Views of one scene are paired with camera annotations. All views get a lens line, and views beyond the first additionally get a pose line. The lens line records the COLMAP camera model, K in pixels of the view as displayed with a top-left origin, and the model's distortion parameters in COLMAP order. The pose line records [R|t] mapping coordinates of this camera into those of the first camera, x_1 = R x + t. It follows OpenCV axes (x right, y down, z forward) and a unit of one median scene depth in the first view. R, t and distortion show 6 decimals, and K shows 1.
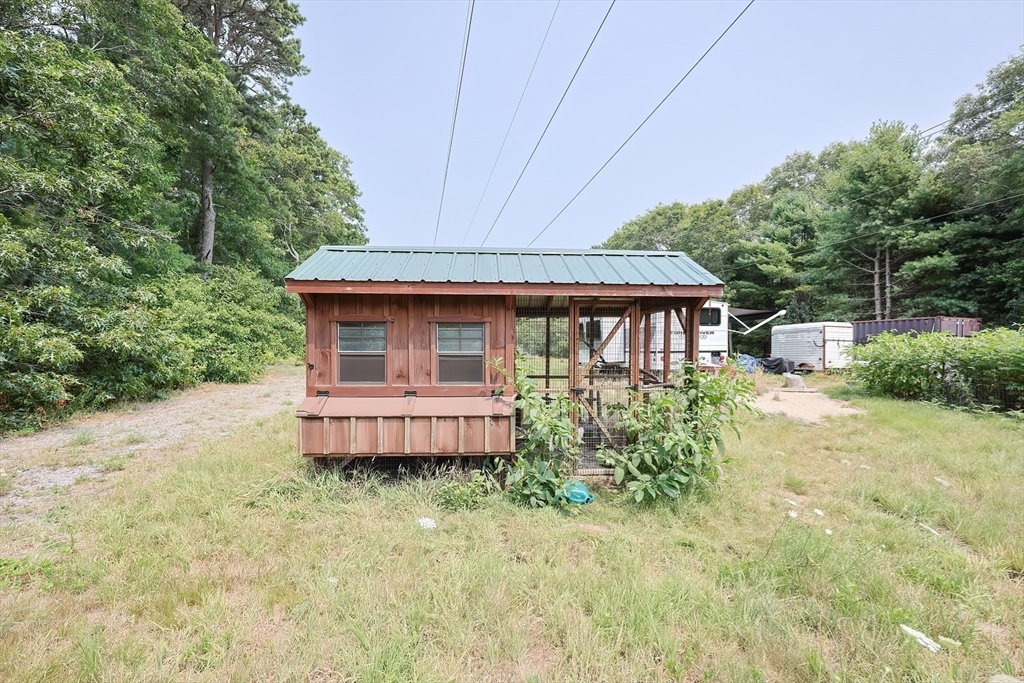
lens RADIAL K [[395.0, 0, 512.7], [0, 395.0, 344.1], [0, 0, 1]] dist [-0.006424, 0.001471]
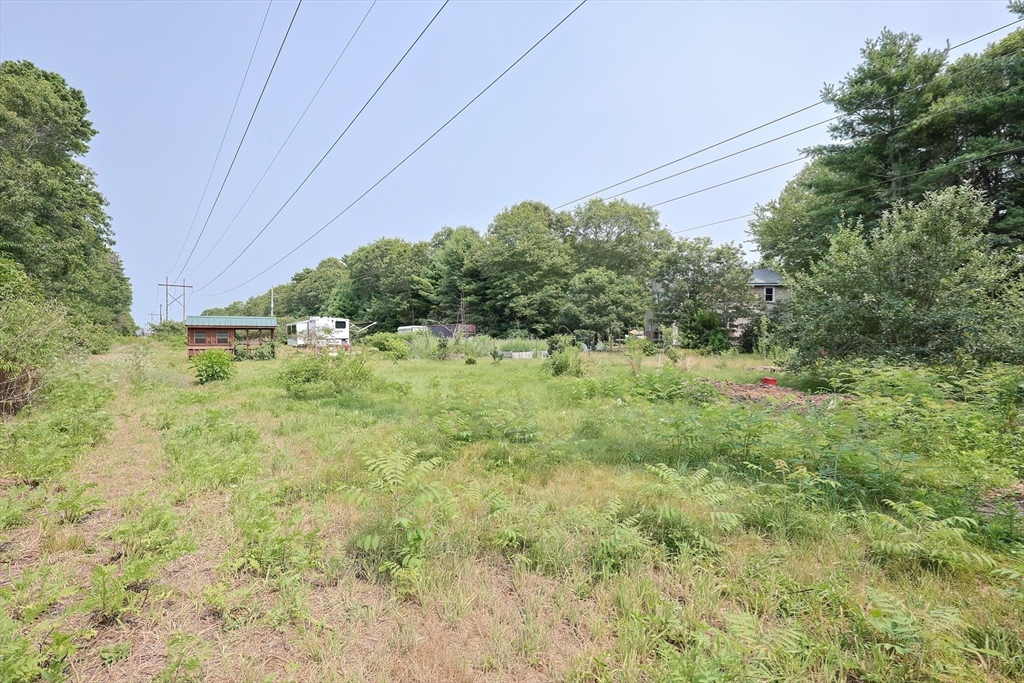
lens RADIAL K [[427.8, 0, 509.4], [0, 427.8, 340.0], [0, 0, 1]] dist [-0.001080, -0.000114]
pose [[0.888271, -0.009154, 0.459228, 0.132582], [0.003854, 0.999915, 0.012477, -0.002290], [-0.459303, -0.009313, 0.888231, -1.190157]]
